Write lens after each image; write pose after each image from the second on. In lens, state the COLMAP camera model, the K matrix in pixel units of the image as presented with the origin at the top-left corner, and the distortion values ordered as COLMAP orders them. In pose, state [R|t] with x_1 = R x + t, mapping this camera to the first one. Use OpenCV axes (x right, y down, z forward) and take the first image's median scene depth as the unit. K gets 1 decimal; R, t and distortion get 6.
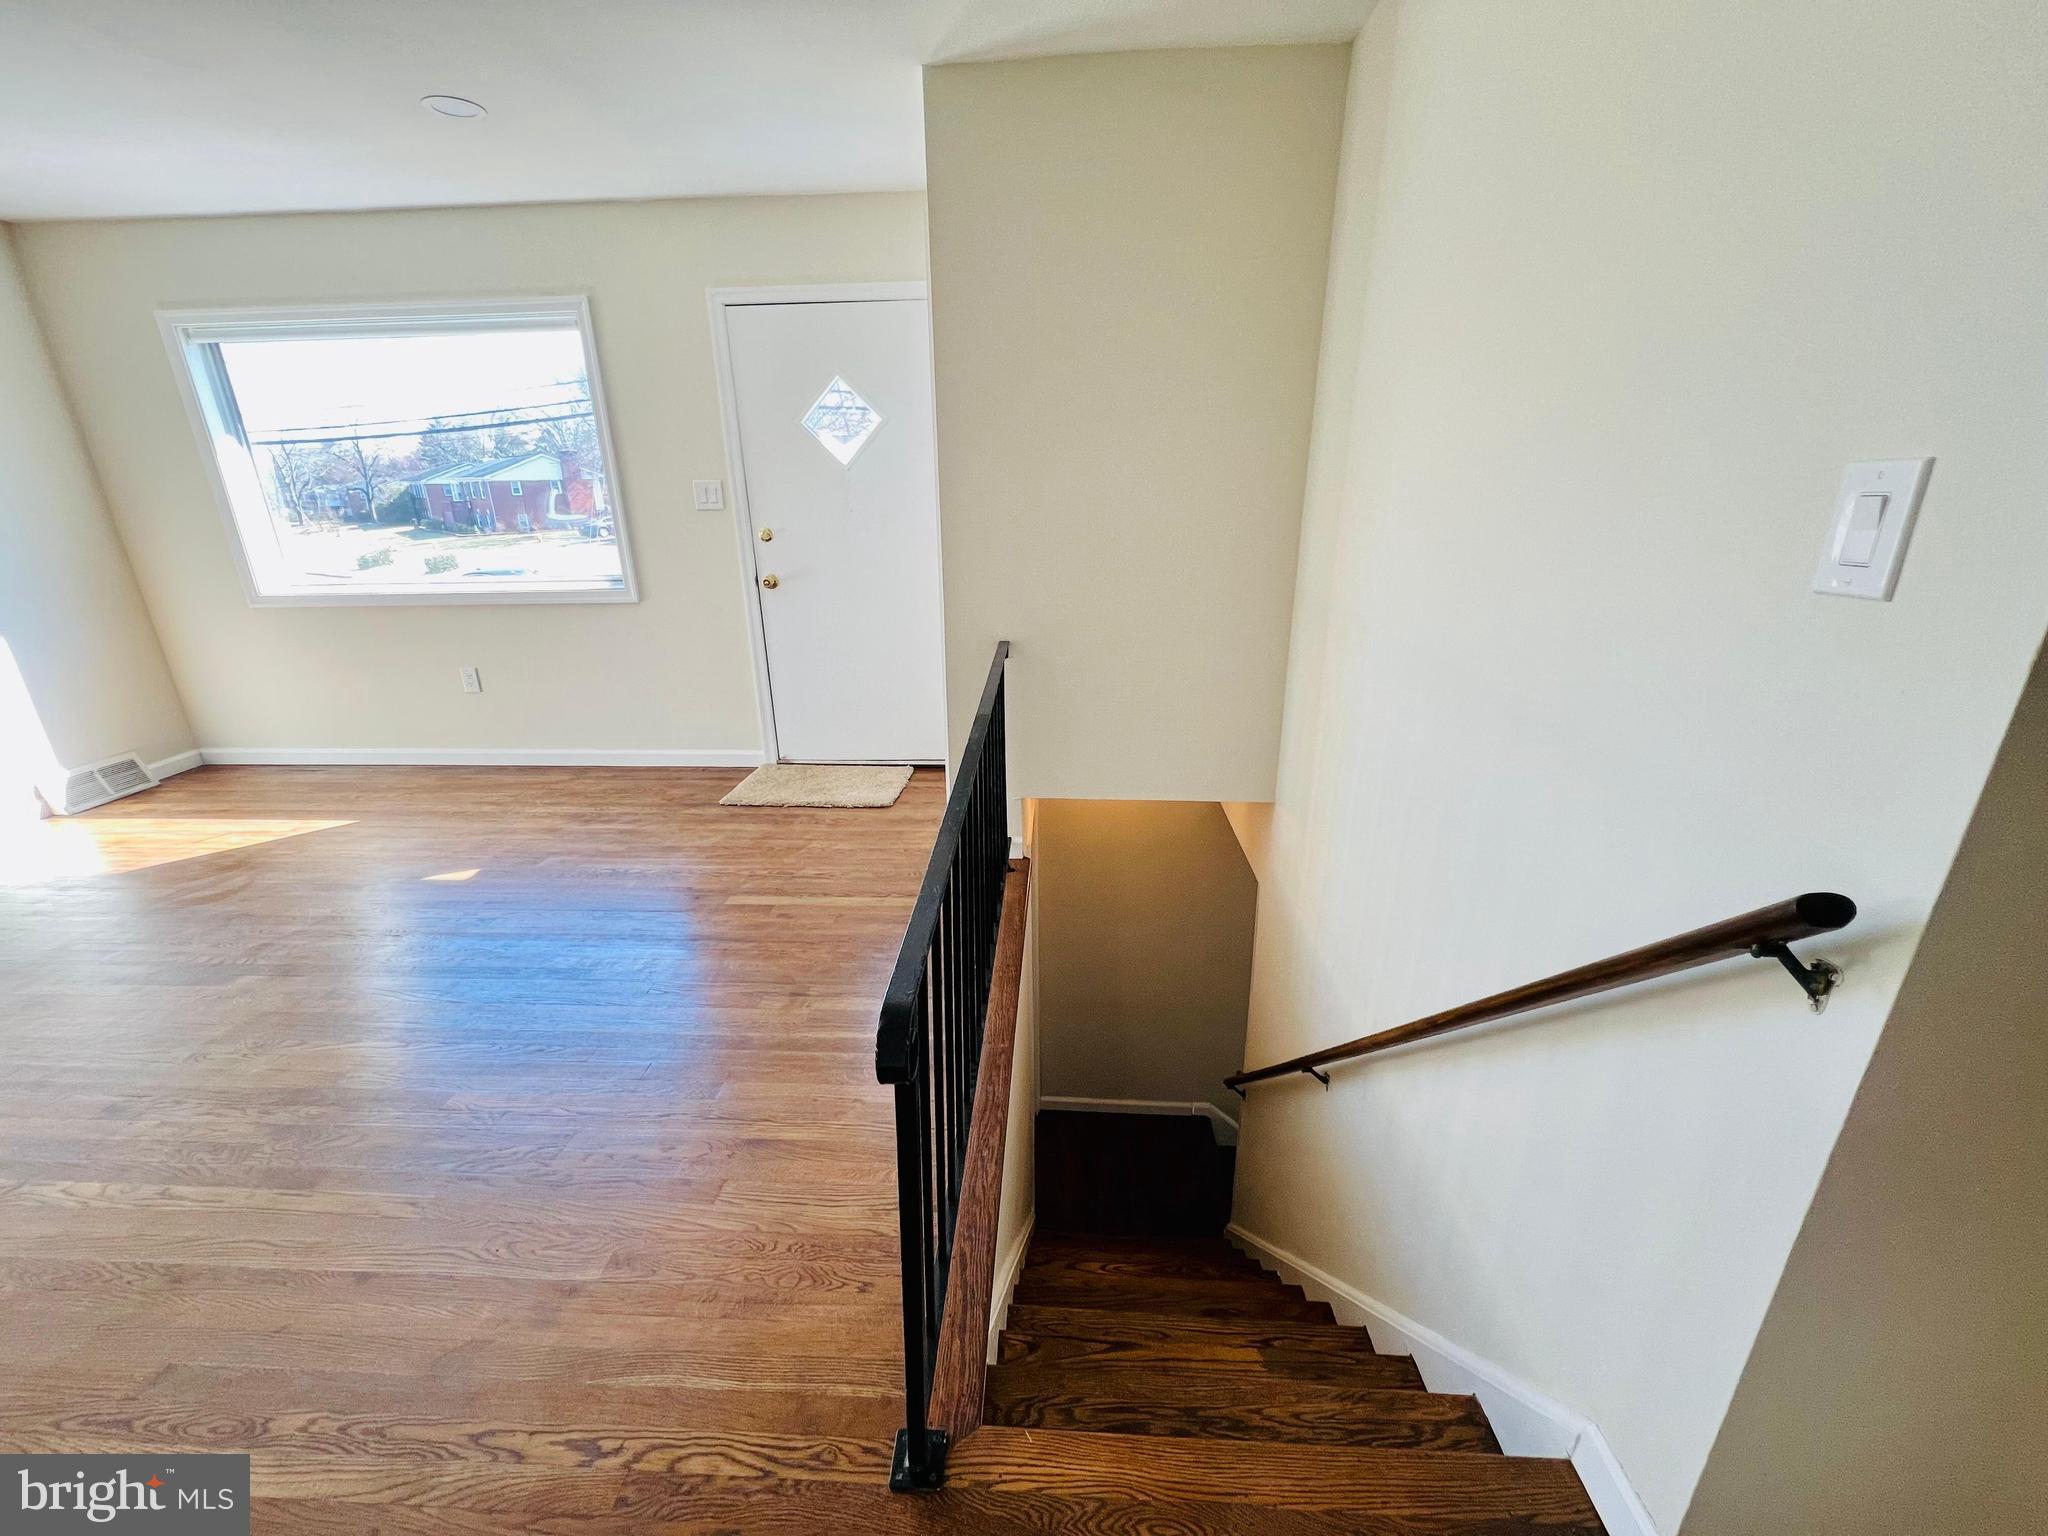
lens RADIAL K [[821.3, 0, 1020.7], [0, 821.3, 766.8], [0, 0, 1]] dist [-0.002832, 0.000467]
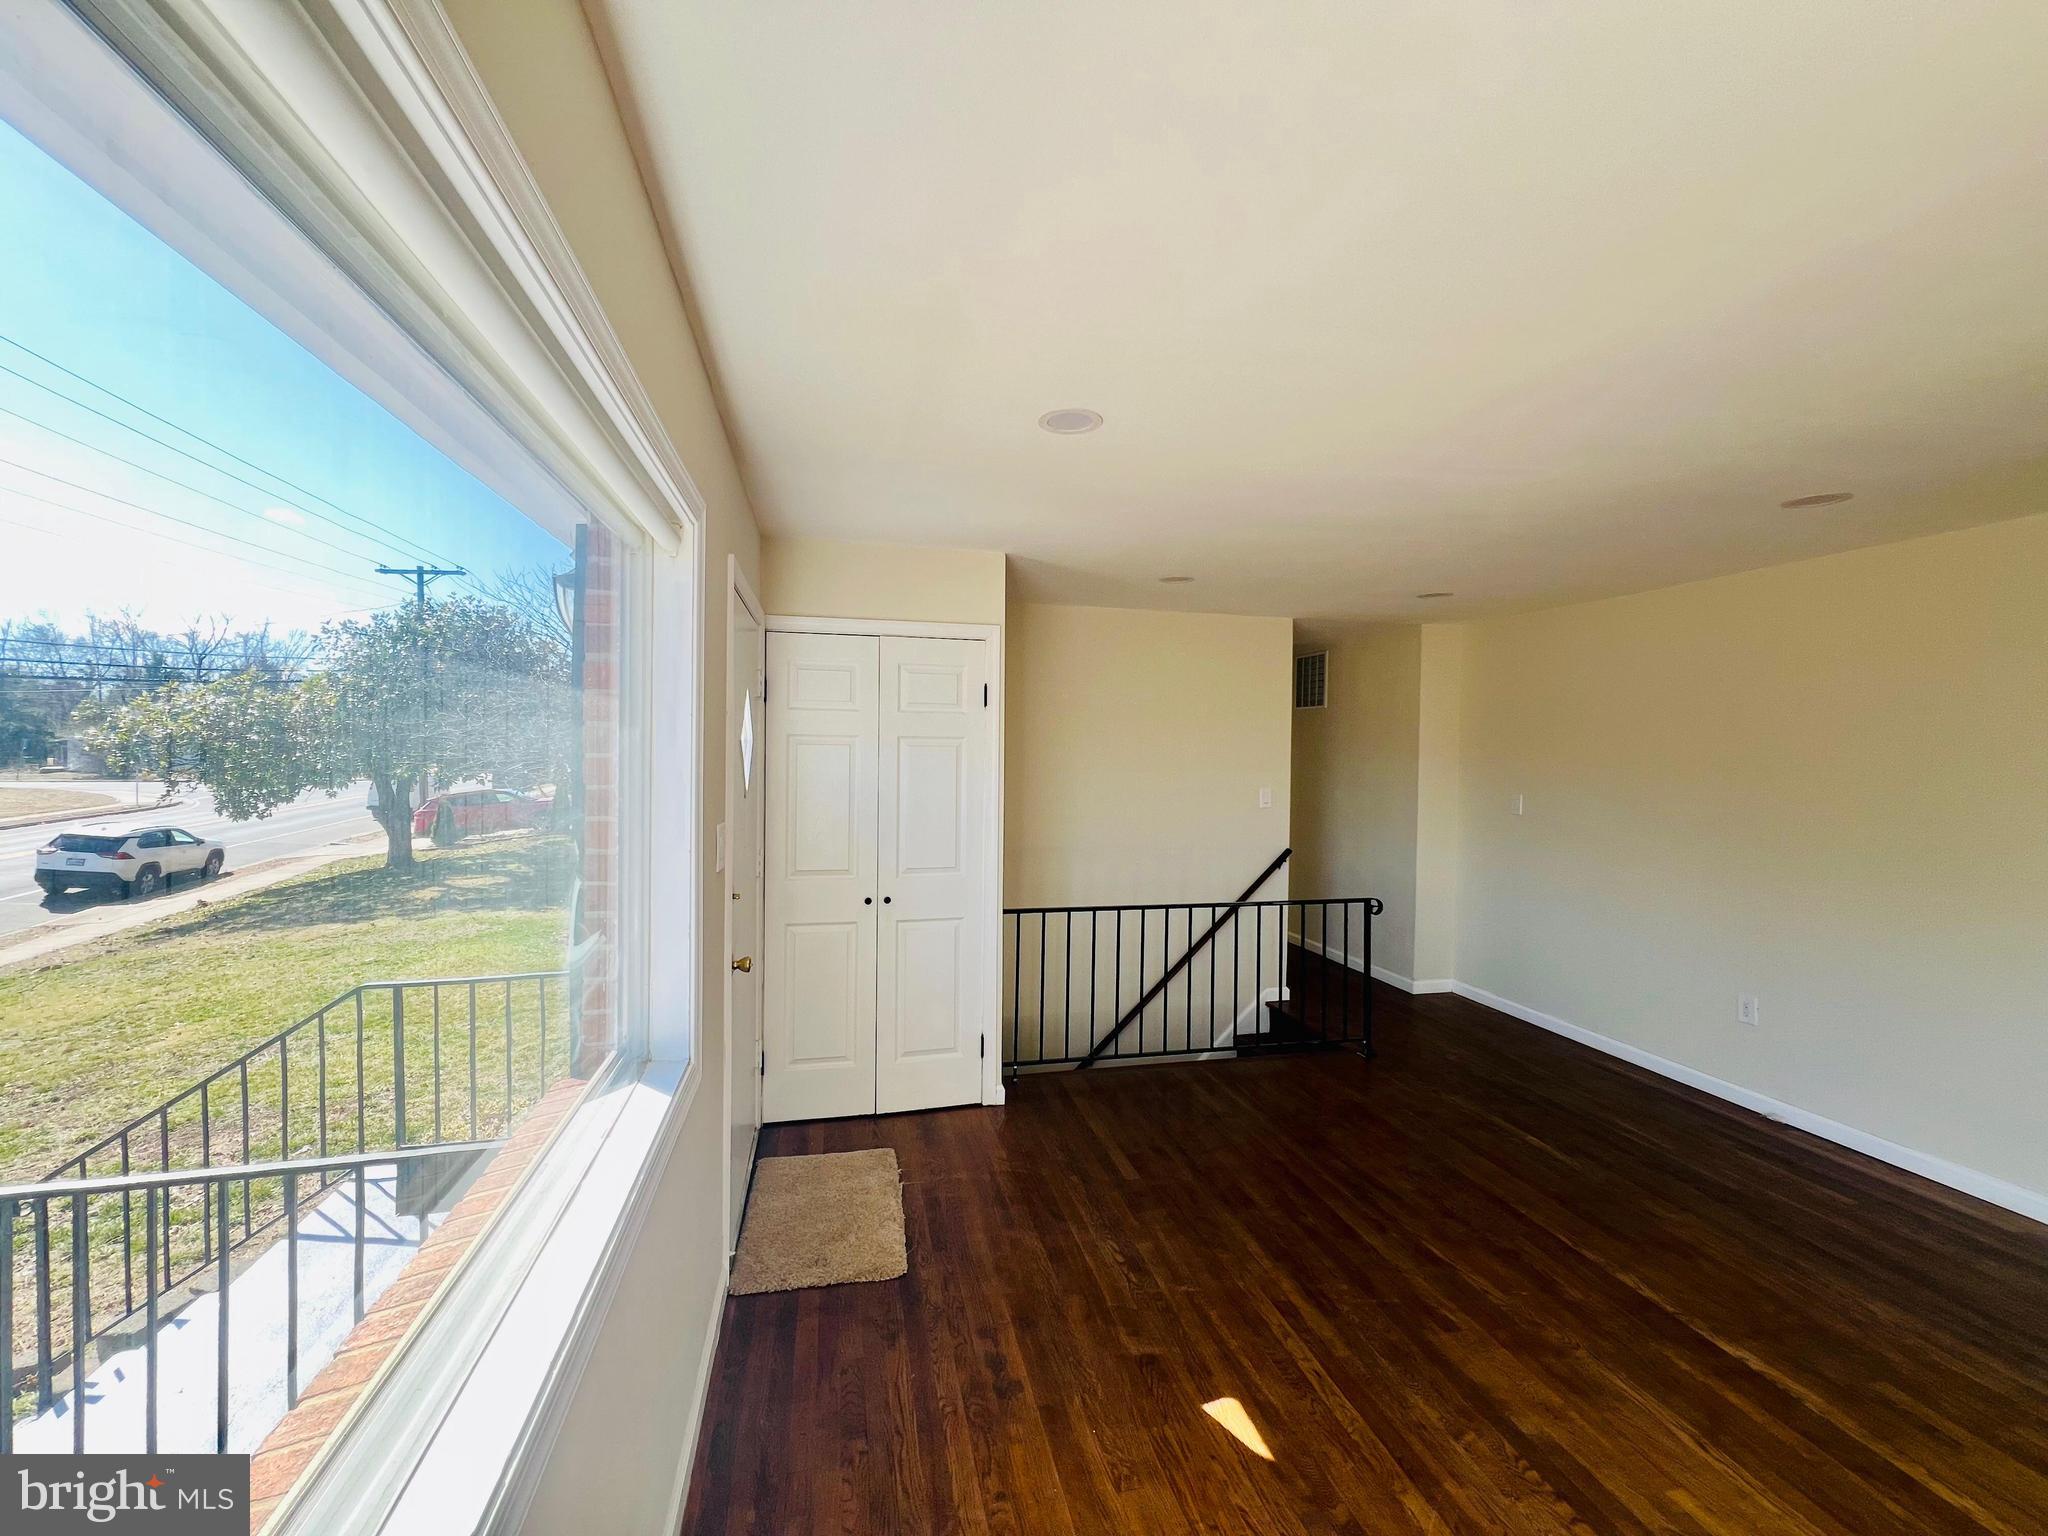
lens RADIAL K [[821.3, 0, 1020.7], [0, 821.3, 766.8], [0, 0, 1]] dist [-0.002832, 0.000467]
pose [[-0.274446, -0.011890, 0.961529, -1.064237], [0.311629, 0.944860, 0.100632, -0.397966], [-0.909707, 0.327259, -0.255608, 0.975971]]
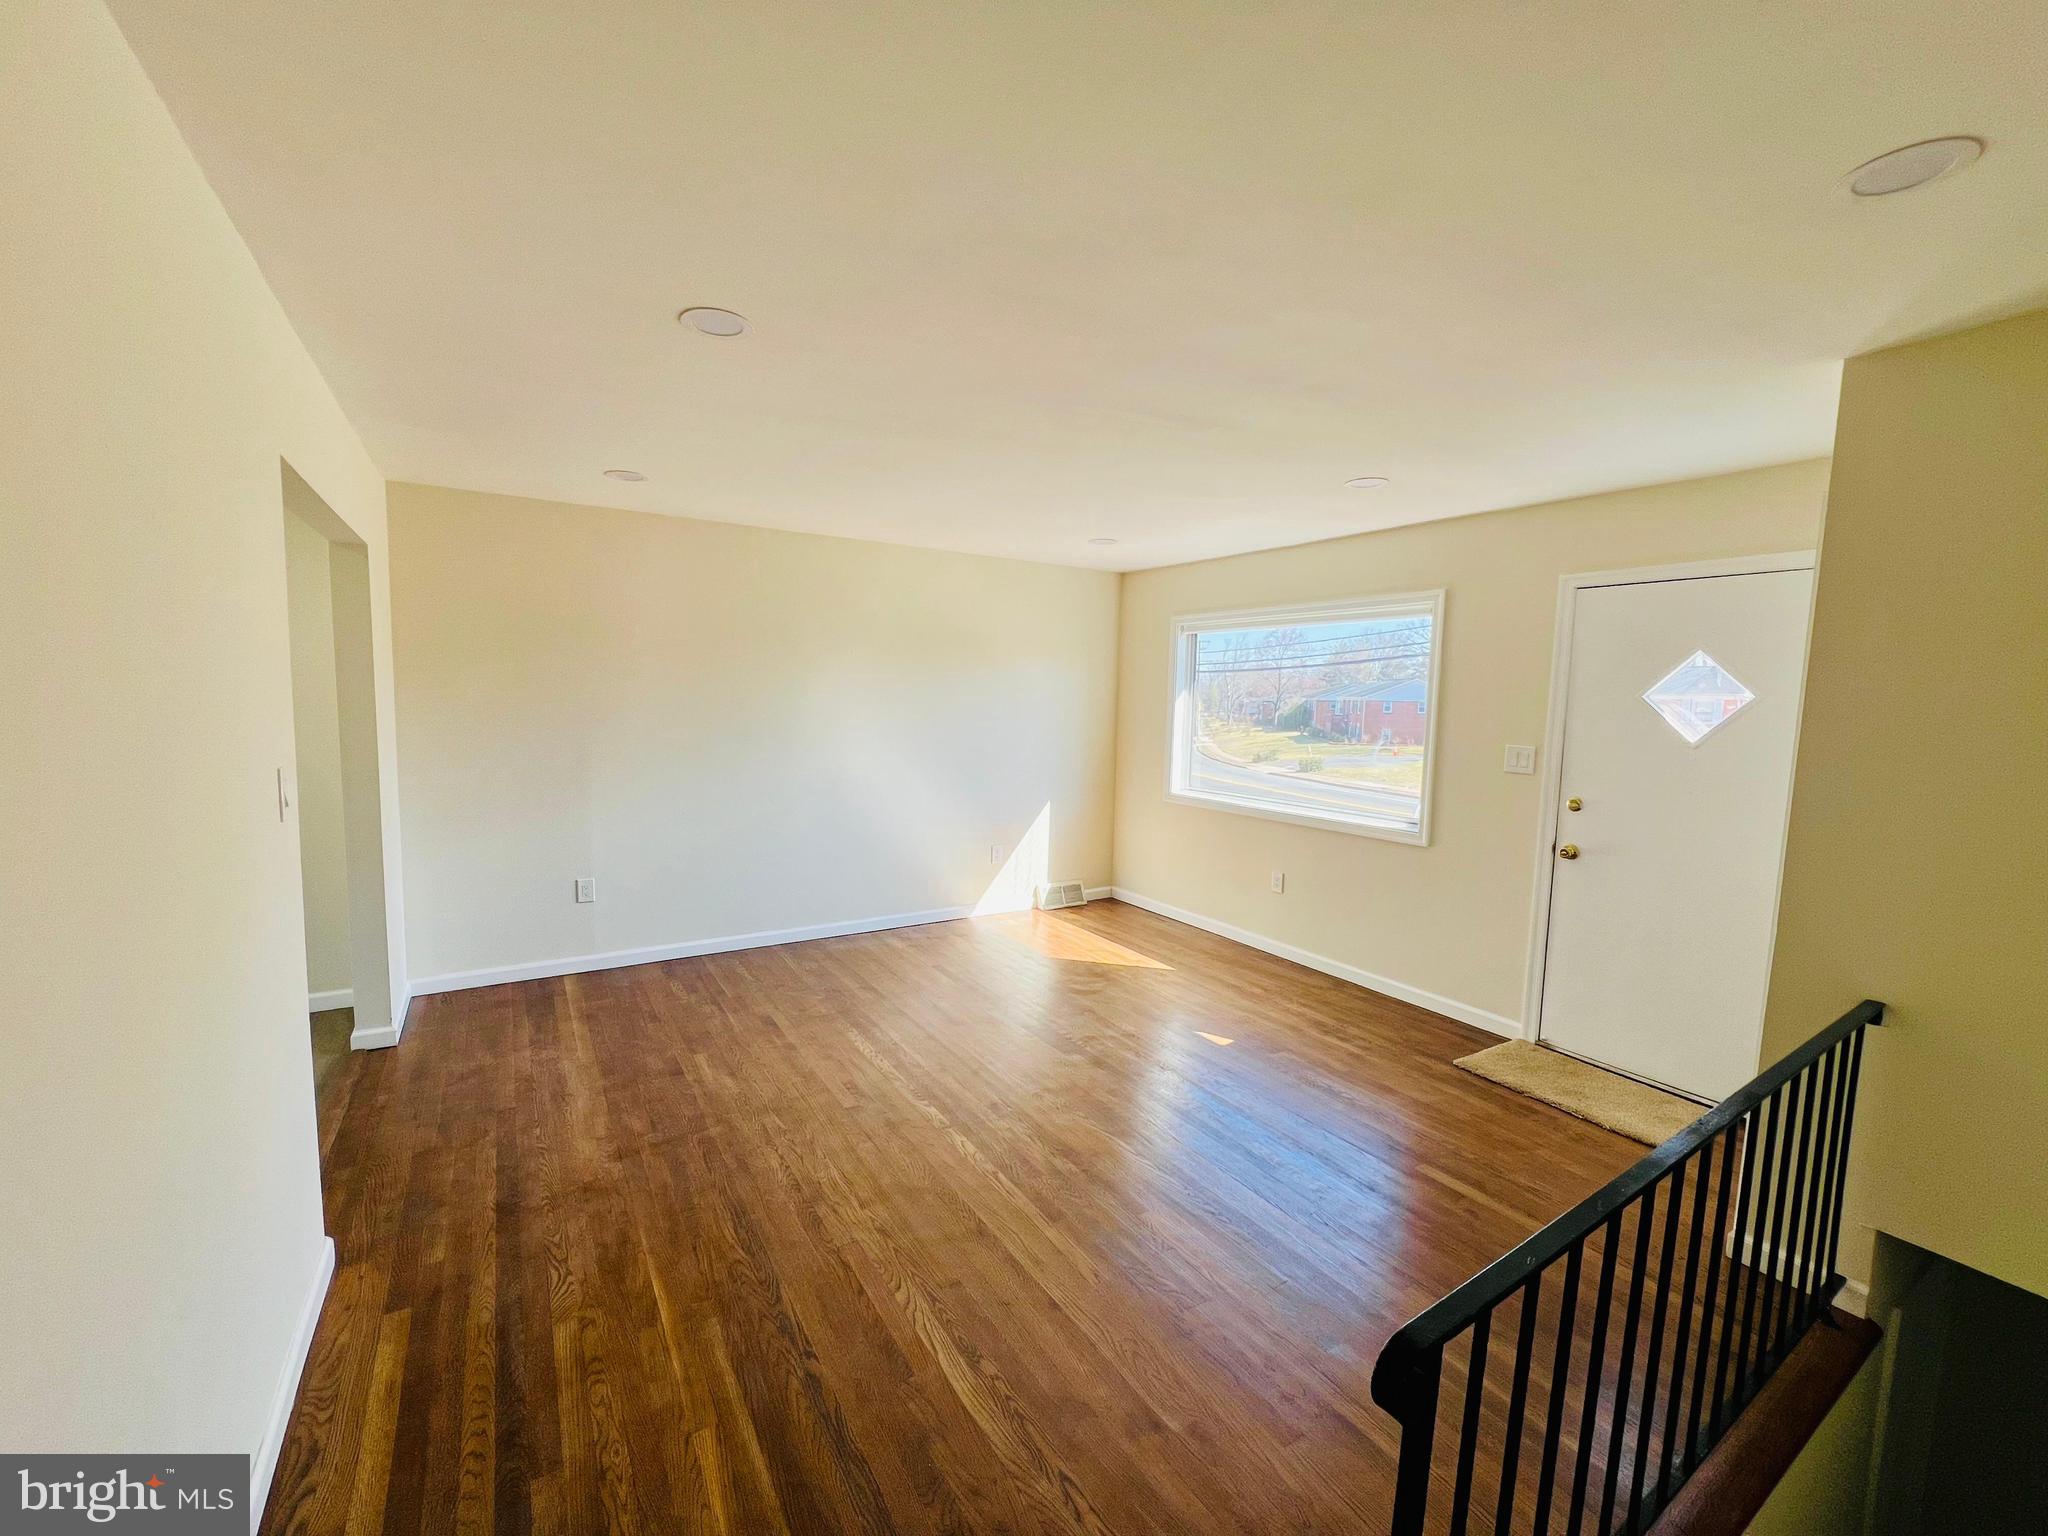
lens RADIAL K [[821.3, 0, 1020.7], [0, 821.3, 766.8], [0, 0, 1]] dist [-0.002832, 0.000467]
pose [[0.581203, 0.102494, -0.807278, 0.084126], [-0.302472, 0.948170, -0.097383, -0.039113], [0.755456, 0.300779, 0.582081, -0.055564]]
